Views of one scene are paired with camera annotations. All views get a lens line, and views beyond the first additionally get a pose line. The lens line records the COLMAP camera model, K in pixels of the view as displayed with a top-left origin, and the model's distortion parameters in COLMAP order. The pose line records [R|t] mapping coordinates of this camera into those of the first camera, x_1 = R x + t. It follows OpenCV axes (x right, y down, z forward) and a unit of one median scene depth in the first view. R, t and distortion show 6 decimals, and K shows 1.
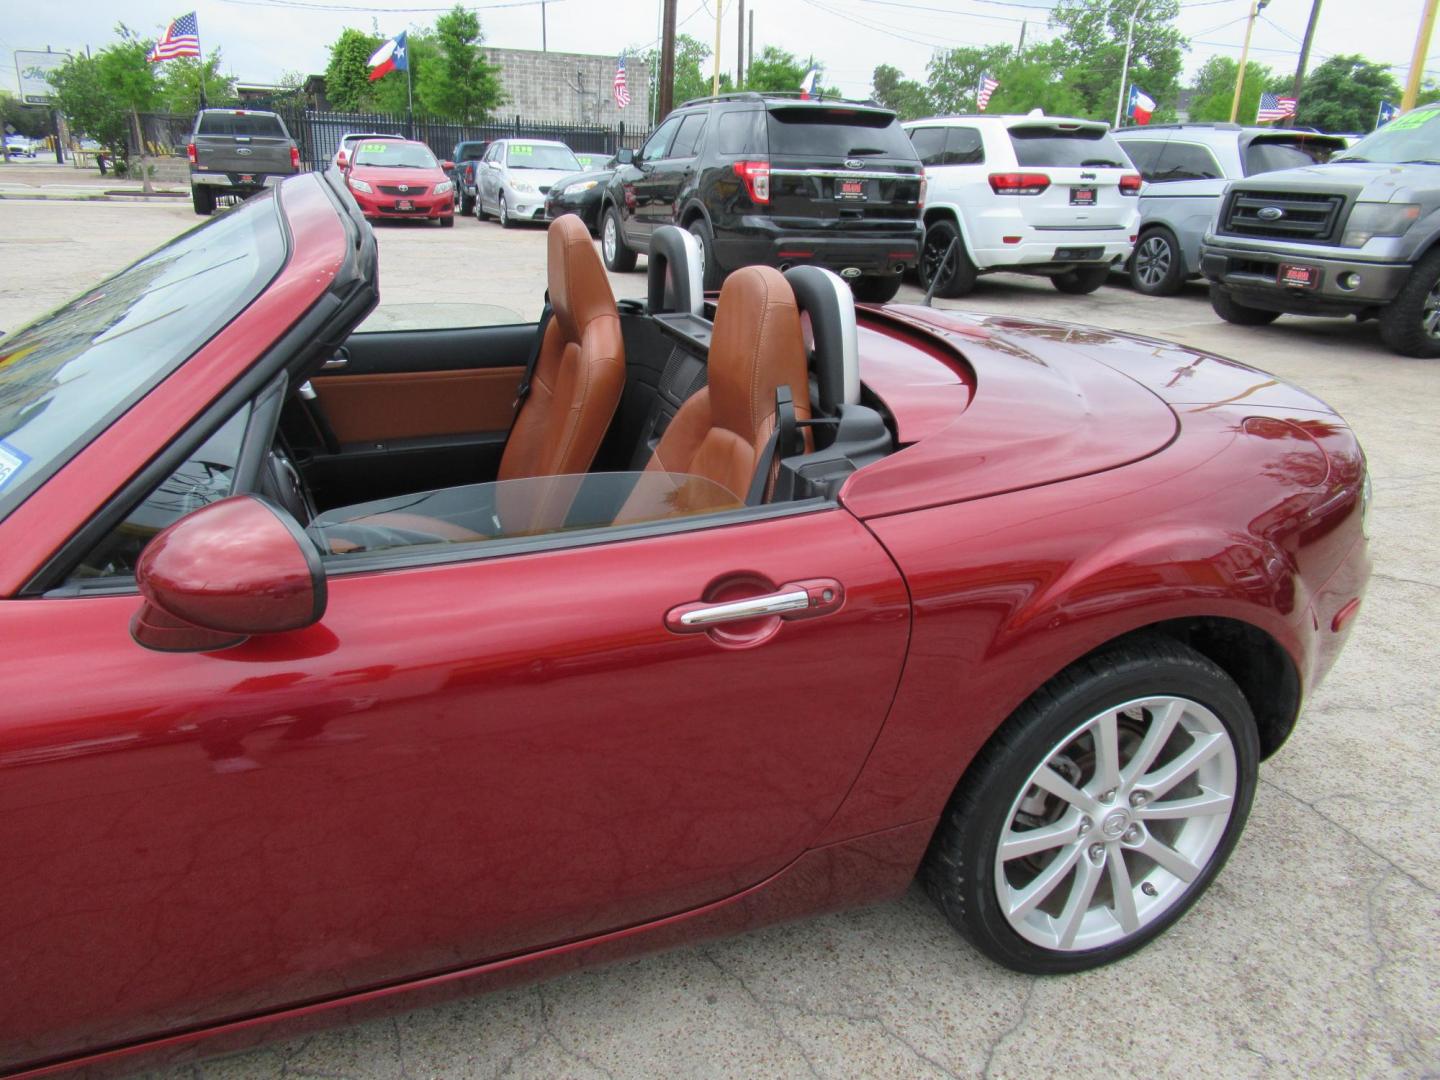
lens RADIAL K [[1057.1, 0, 722.1], [0, 1057.1, 550.5], [0, 0, 1]] dist [0.003720, -0.004964]
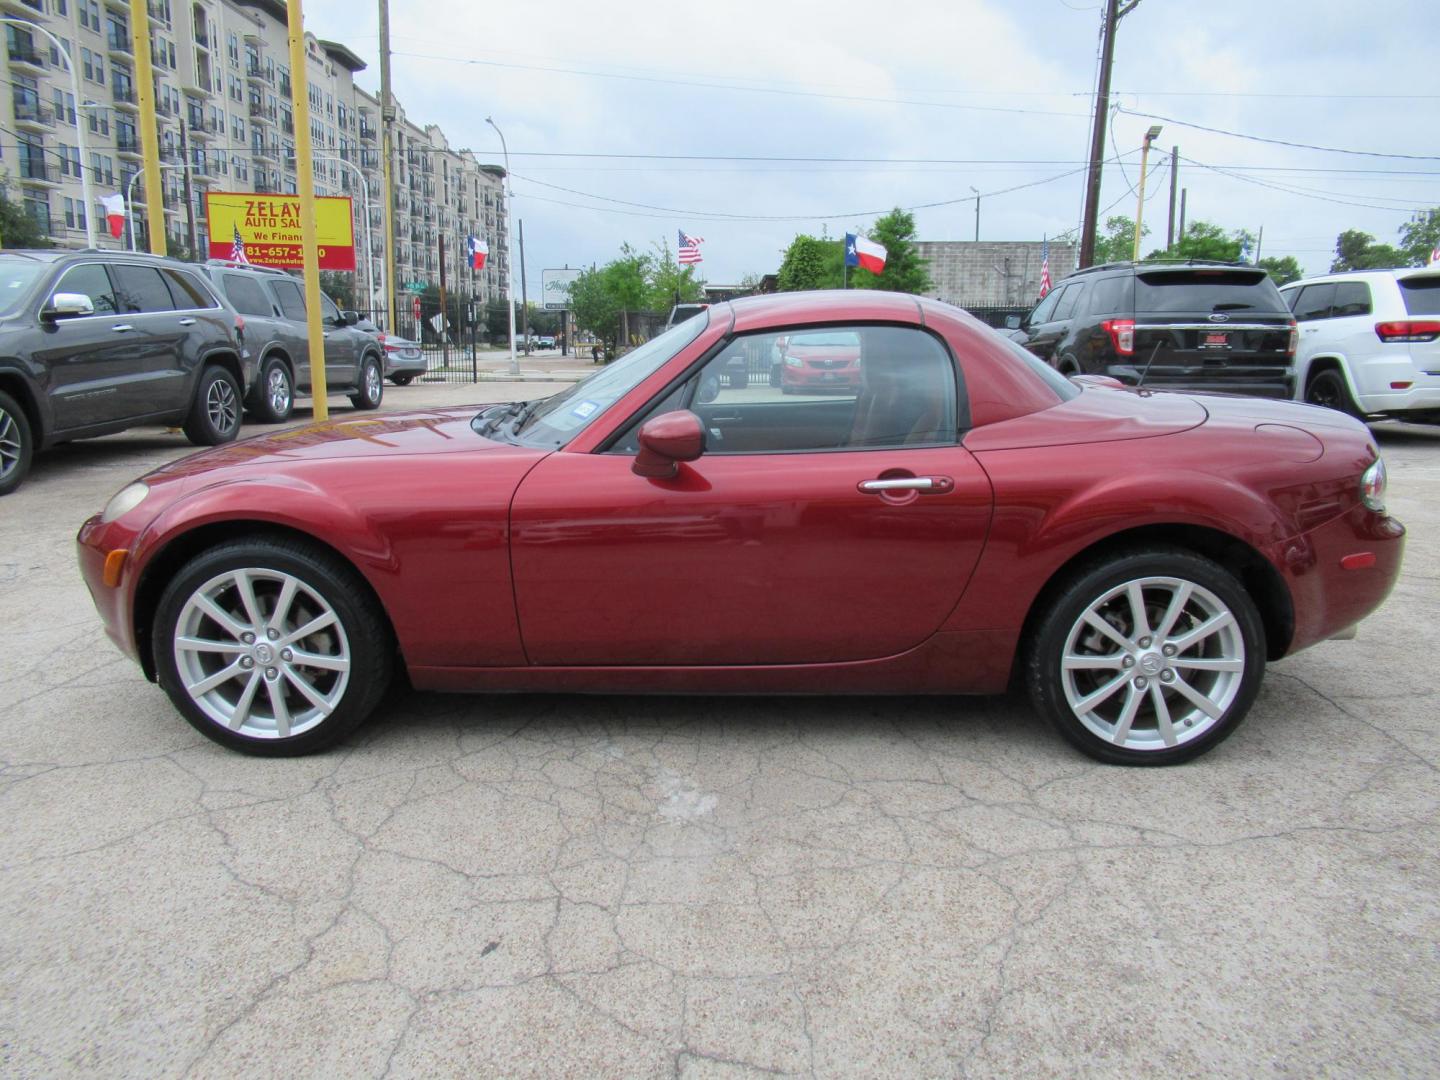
lens RADIAL K [[1057.1, 0, 727.8], [0, 1057.1, 535.8], [0, 0, 1]] dist [0.003720, -0.004964]
pose [[0.928270, 0.035999, -0.370160, 0.029685], [-0.098831, 0.983395, -0.152205, 0.030843], [0.358534, 0.177871, 0.916414, -0.060193]]
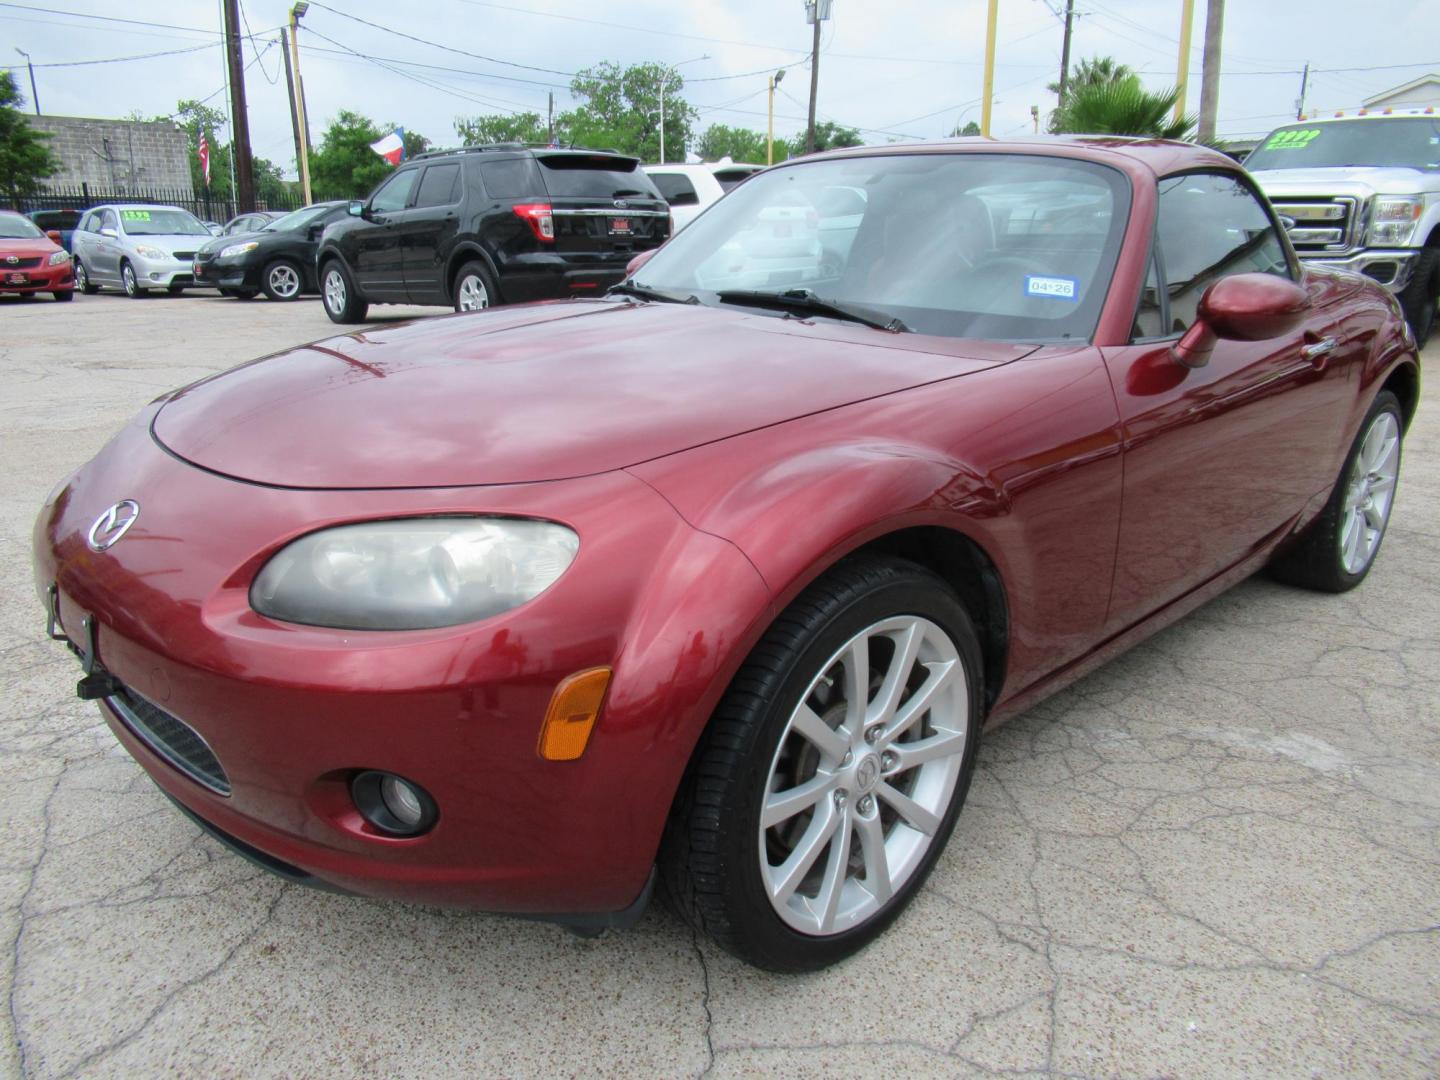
lens RADIAL K [[1057.1, 0, 751.1], [0, 1057.1, 517.1], [0, 0, 1]] dist [0.003720, -0.004964]
pose [[0.911715, -0.143759, 0.384849, -0.104257], [0.174340, 0.983630, -0.045585, 0.016215], [-0.371996, 0.108655, 0.921853, -0.021158]]
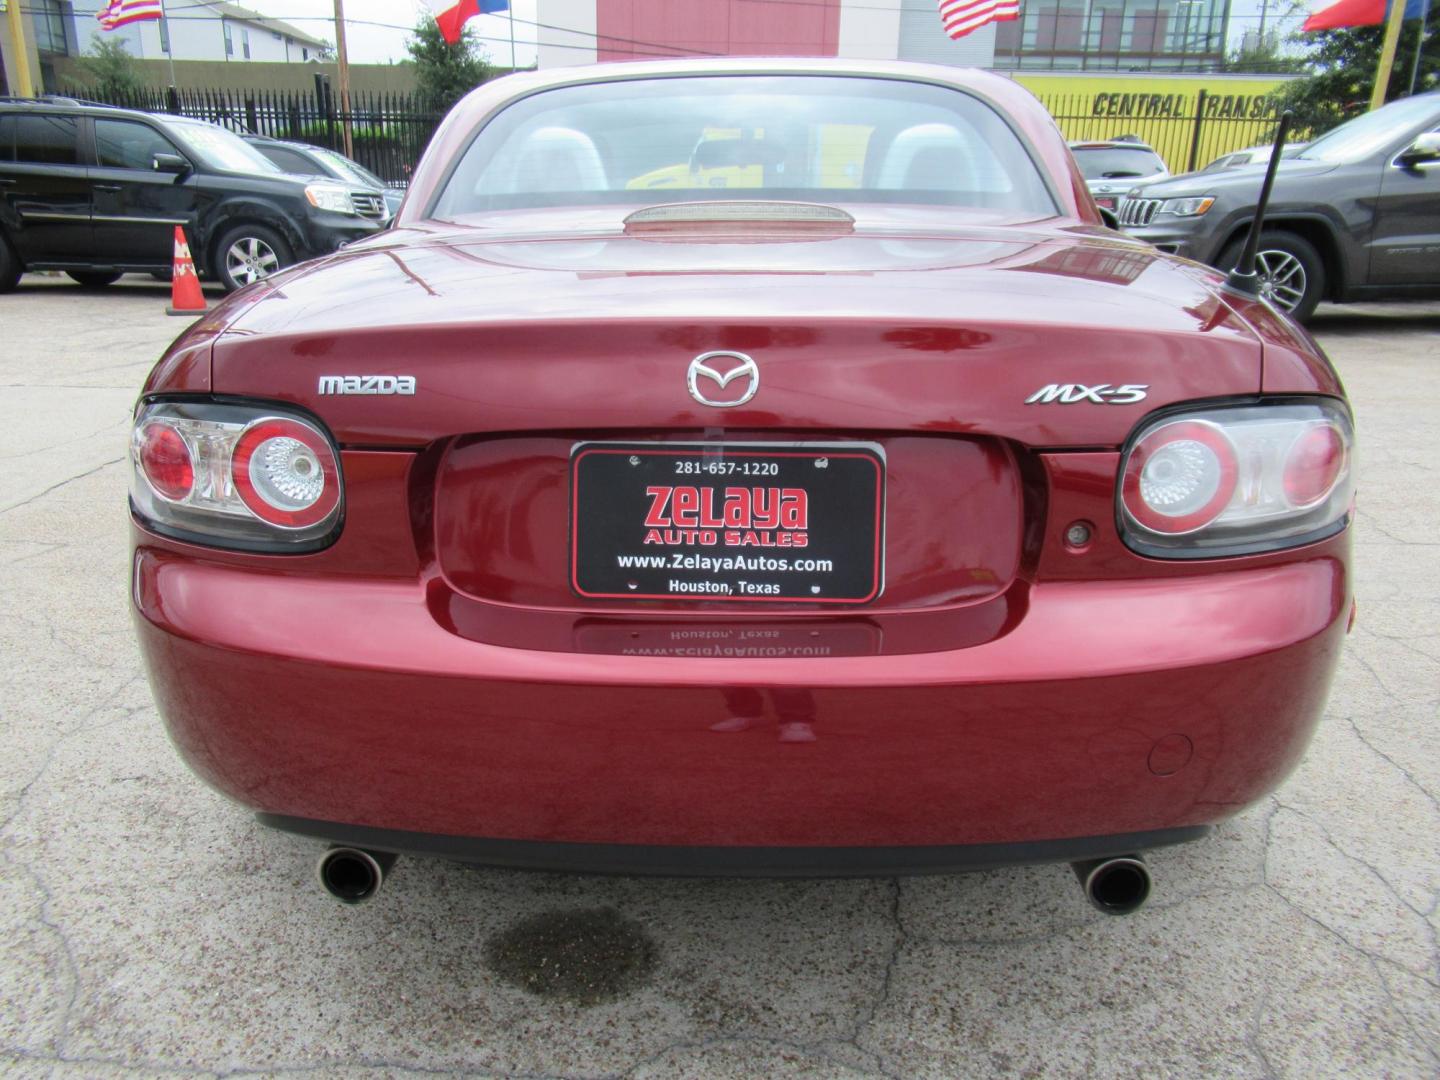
lens RADIAL K [[1057.1, 0, 705.2], [0, 1057.1, 539.1], [0, 0, 1]] dist [0.003720, -0.004964]
pose [[-0.390199, 0.249291, -0.886340, 0.093805], [-0.338092, 0.856607, 0.389768, -0.030802], [0.856410, 0.451751, -0.249964, 0.131836]]
